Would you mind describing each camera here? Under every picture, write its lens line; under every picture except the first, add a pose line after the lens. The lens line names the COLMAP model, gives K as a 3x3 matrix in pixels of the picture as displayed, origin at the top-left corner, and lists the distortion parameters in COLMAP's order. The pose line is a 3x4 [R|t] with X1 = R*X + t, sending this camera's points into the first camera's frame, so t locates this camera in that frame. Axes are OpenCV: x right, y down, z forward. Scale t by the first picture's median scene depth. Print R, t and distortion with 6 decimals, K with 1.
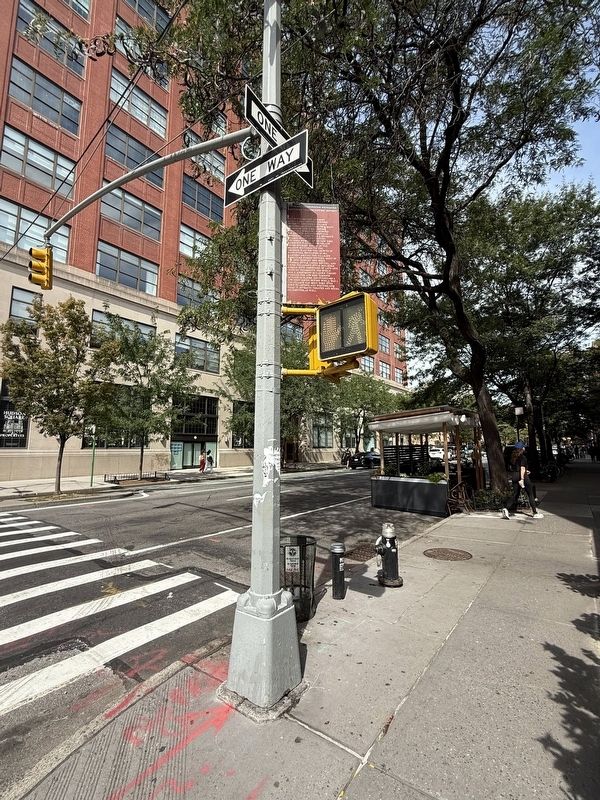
lens RADIAL K [[373.1, 0, 300.7], [0, 373.1, 398.7], [0, 0, 1]] dist [-0.000003, -0.000003]
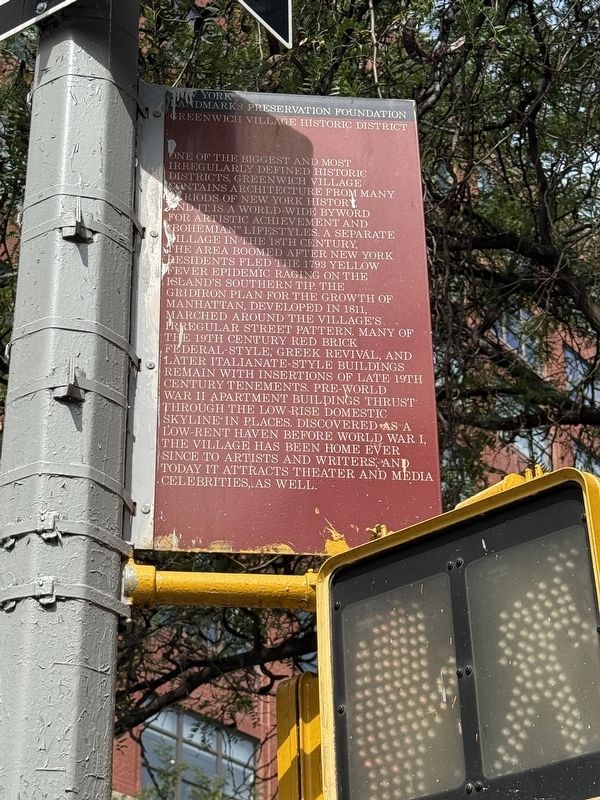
lens RADIAL K [[1652.6, 0, 298.1], [0, 1652.6, 399.8], [0, 0, 1]] dist [0.245022, 0.000000]
pose [[0.999560, 0.002060, 0.029601, 0.009144], [0.009616, 0.921264, -0.388819, -0.002733], [-0.028071, 0.388932, 0.920839, 0.211460]]
